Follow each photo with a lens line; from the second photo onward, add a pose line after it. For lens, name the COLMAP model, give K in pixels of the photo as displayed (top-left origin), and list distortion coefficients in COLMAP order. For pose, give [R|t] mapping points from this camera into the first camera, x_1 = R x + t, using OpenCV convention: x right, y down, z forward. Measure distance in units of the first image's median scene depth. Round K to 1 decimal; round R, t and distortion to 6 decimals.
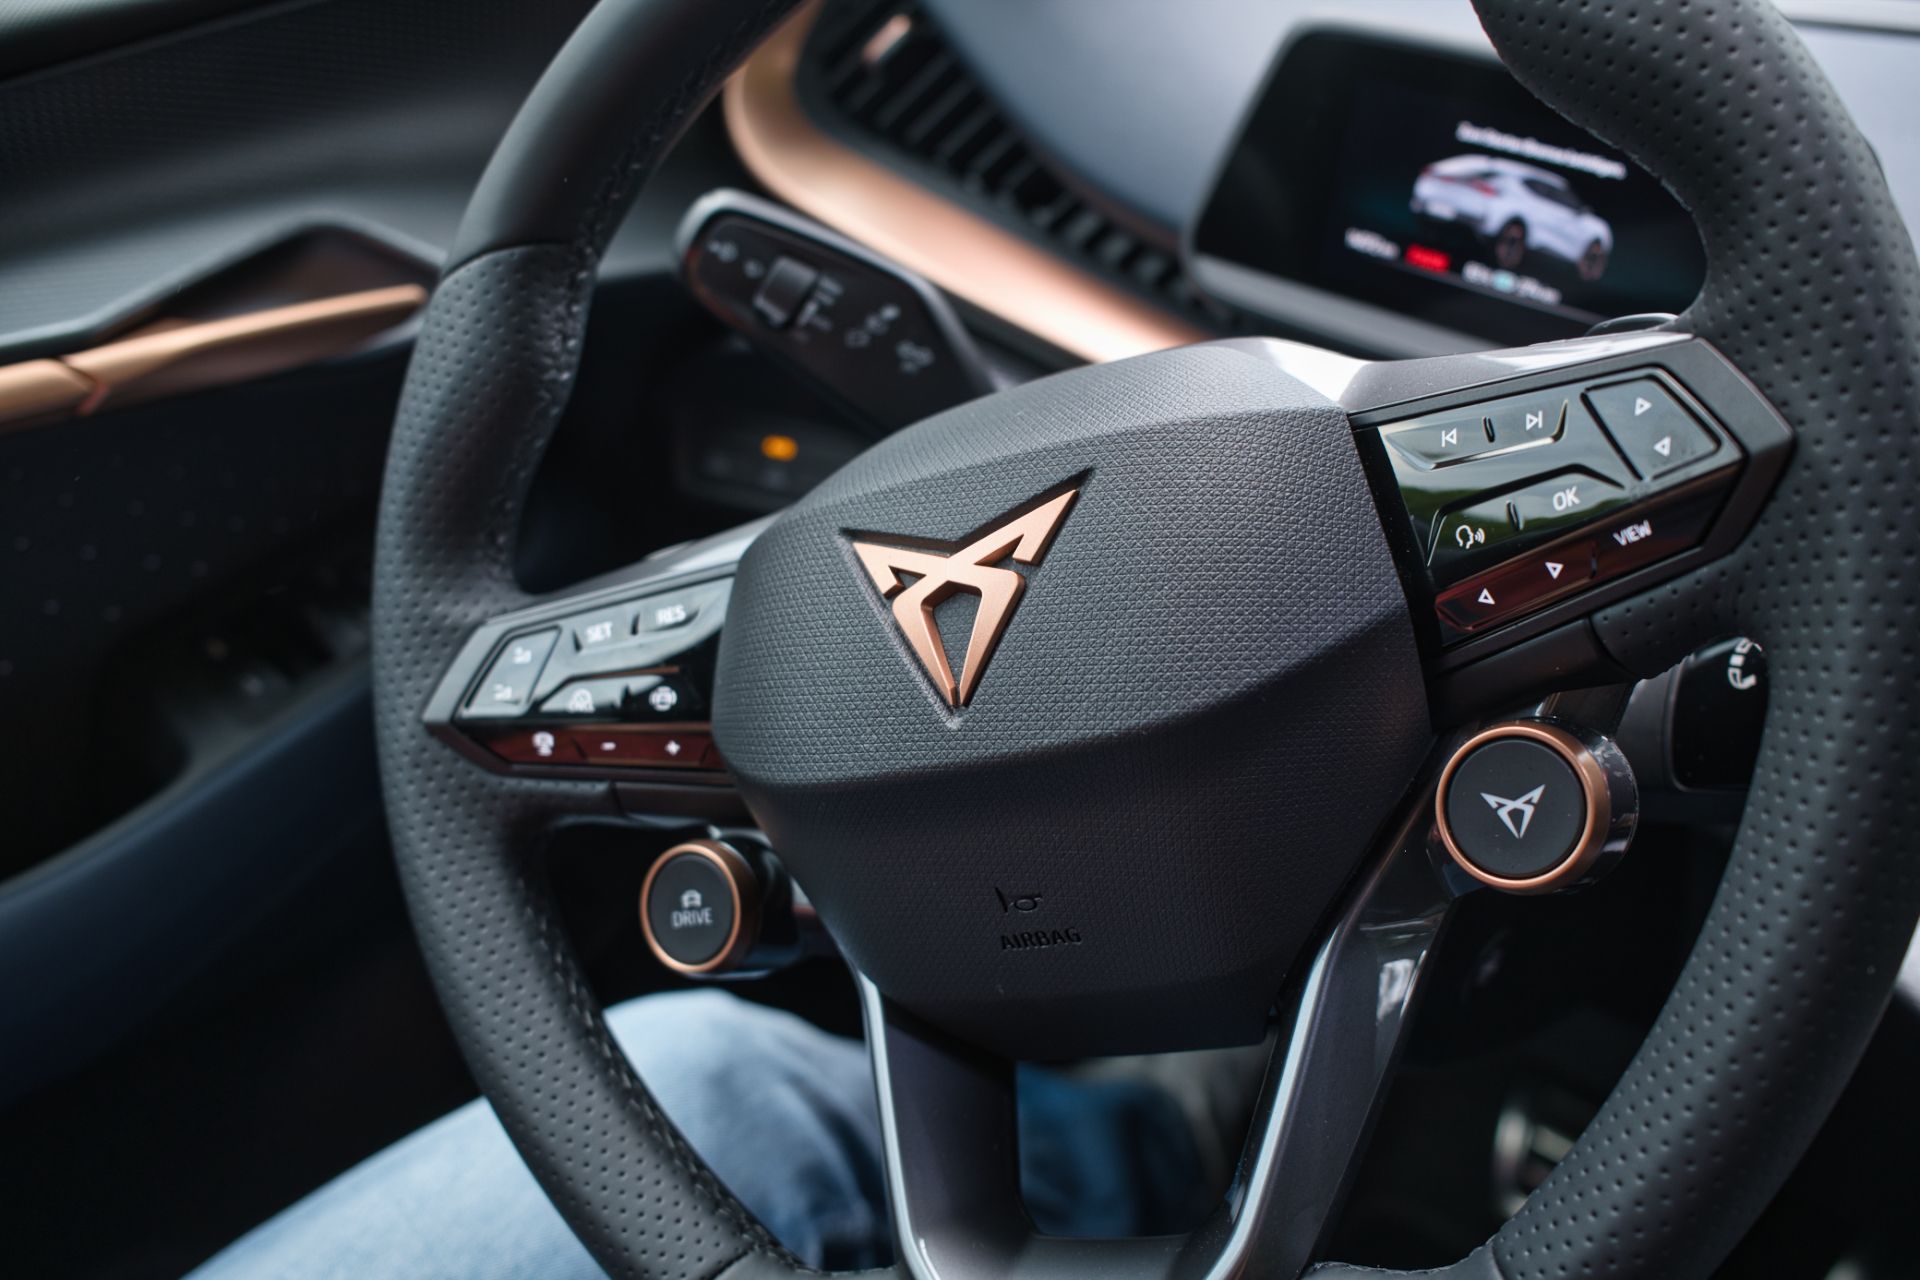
lens RADIAL K [[1955.7, 0, 960.0], [0, 1955.7, 640.0], [0, 0, 1]] dist [-0.051362, 0.130700]
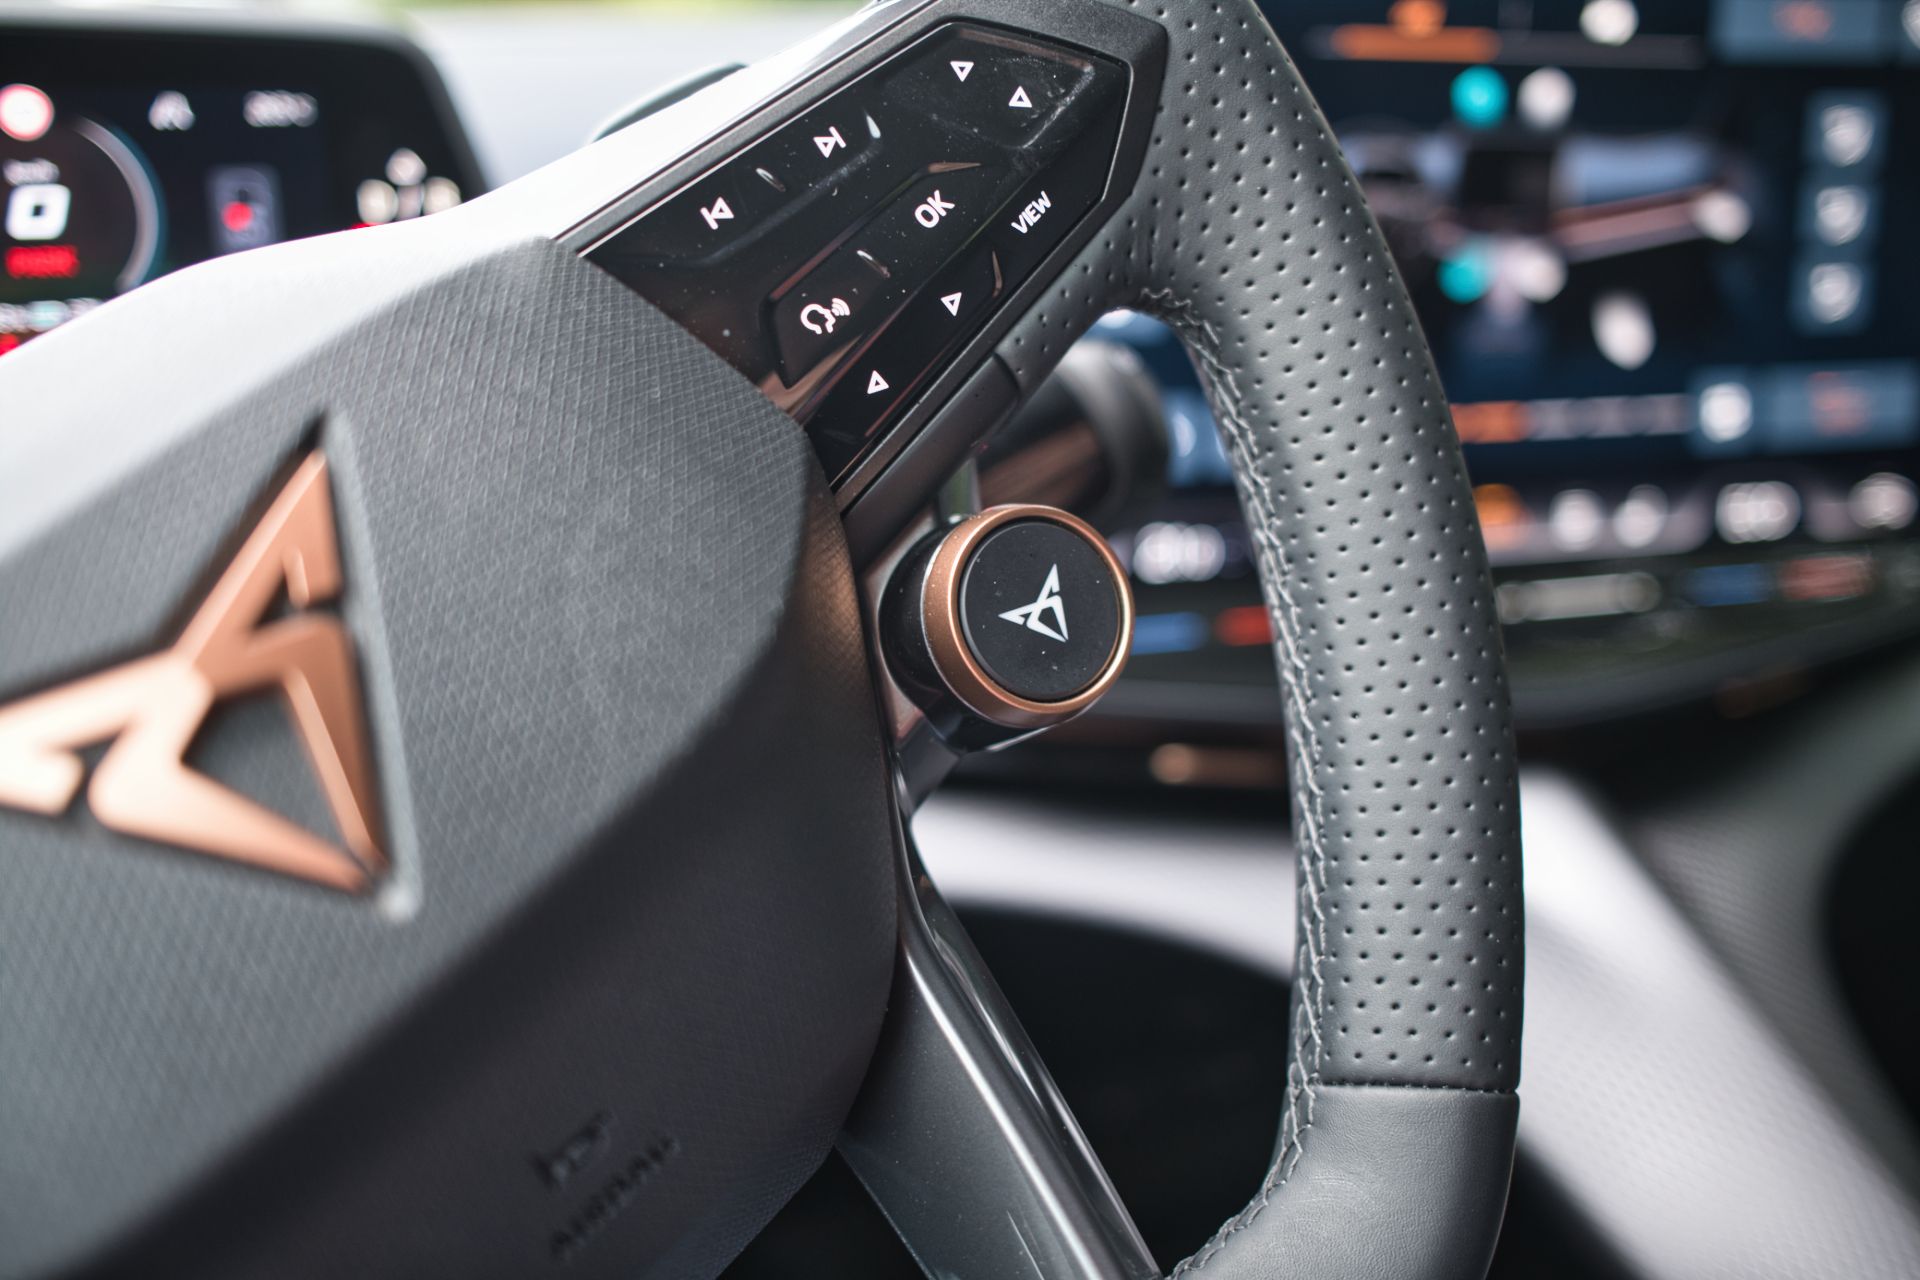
lens RADIAL K [[1955.7, 0, 960.0], [0, 1955.7, 640.0], [0, 0, 1]] dist [-0.051362, 0.130700]
pose [[0.418043, -0.341254, 0.841894, -0.352291], [0.470572, 0.874076, 0.120636, -0.010543], [-0.777047, 0.345741, 0.525986, 0.577257]]
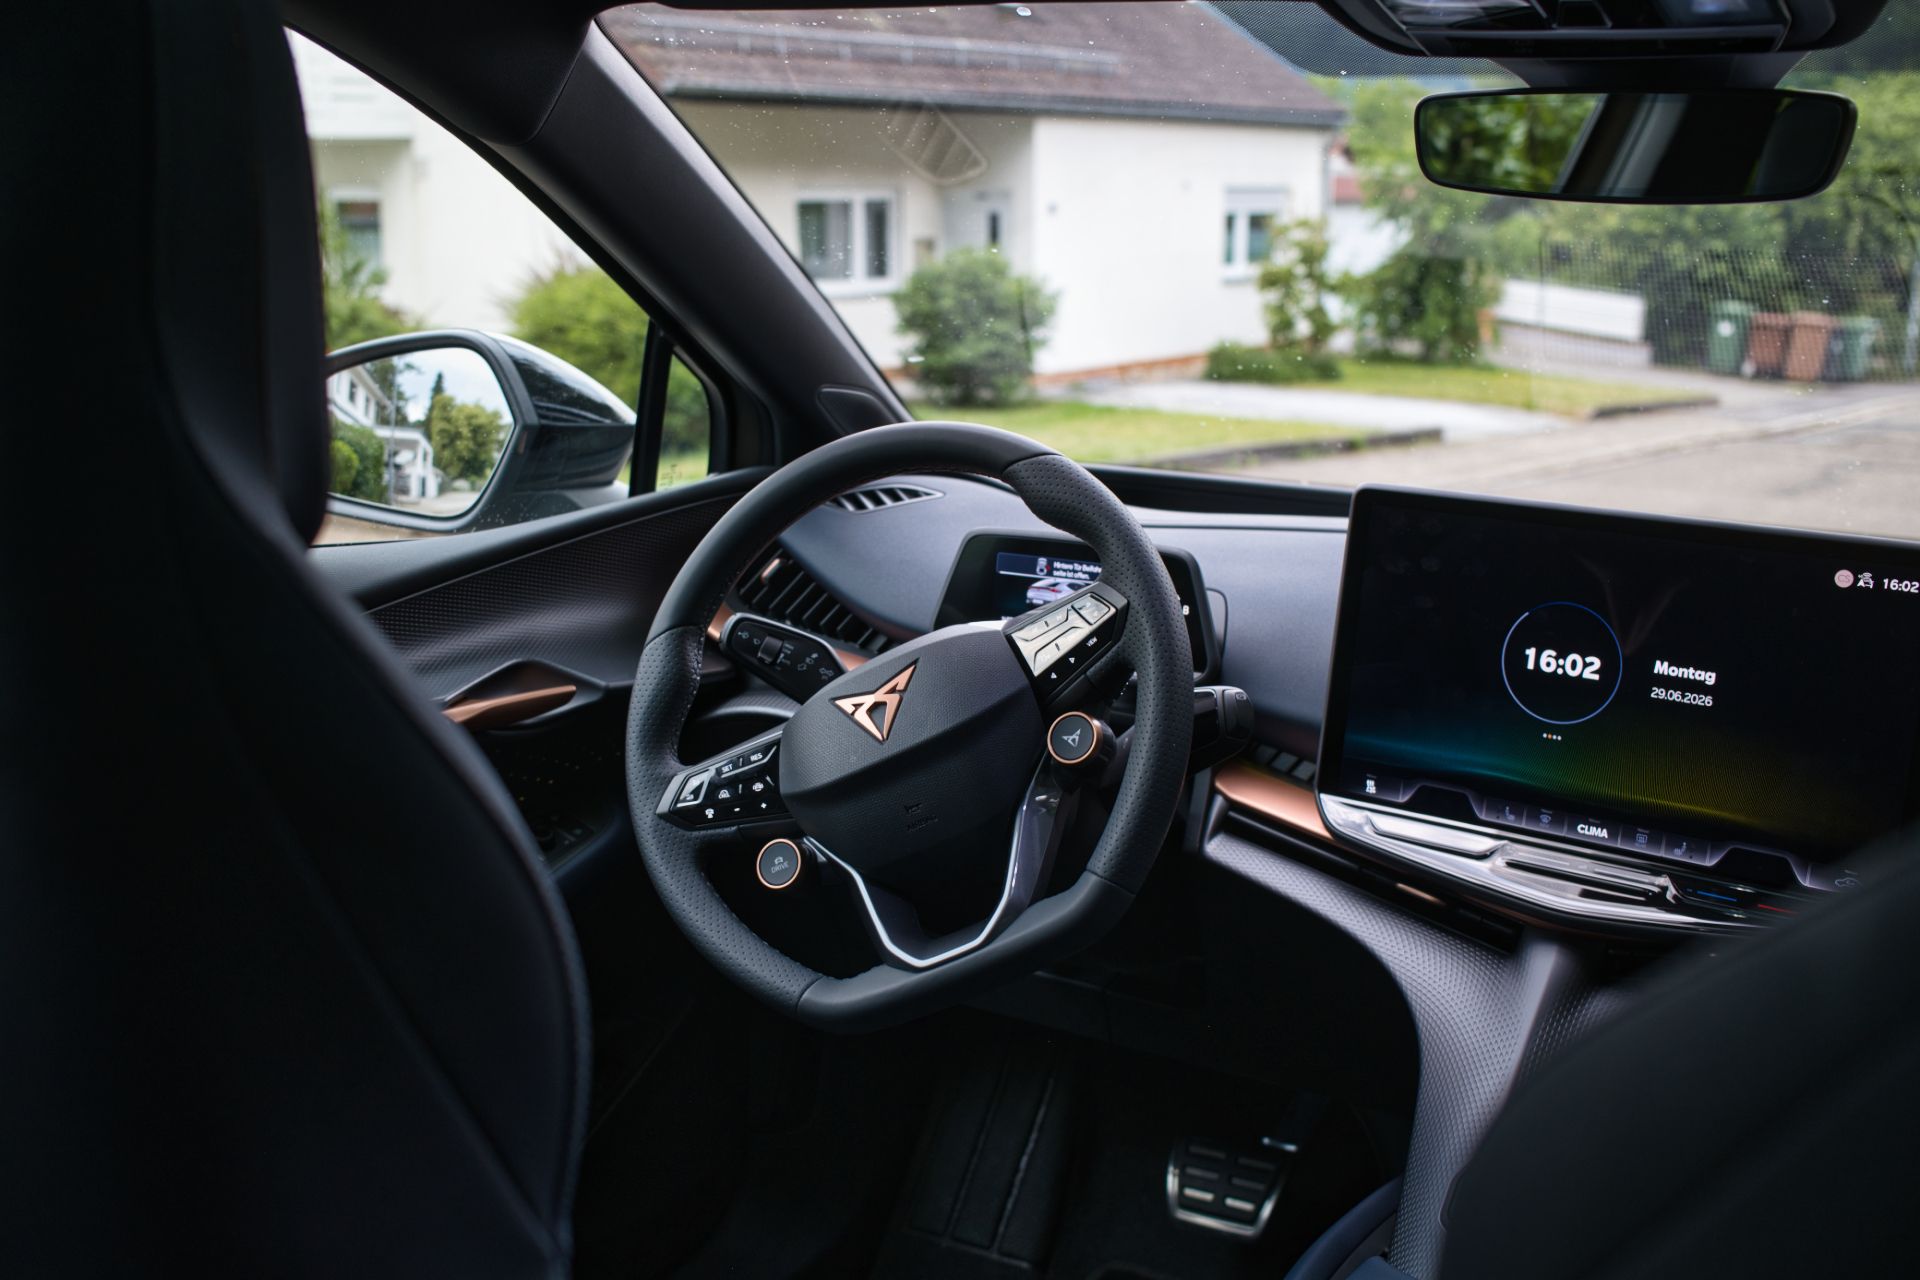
lens RADIAL K [[1955.7, 0, 960.0], [0, 1955.7, 640.0], [0, 0, 1]] dist [-0.051362, 0.130700]
pose [[0.982758, -0.092018, 0.160375, -0.333904], [0.137181, 0.944421, -0.298748, 0.757243], [-0.123972, 0.315597, 0.940760, -1.738813]]
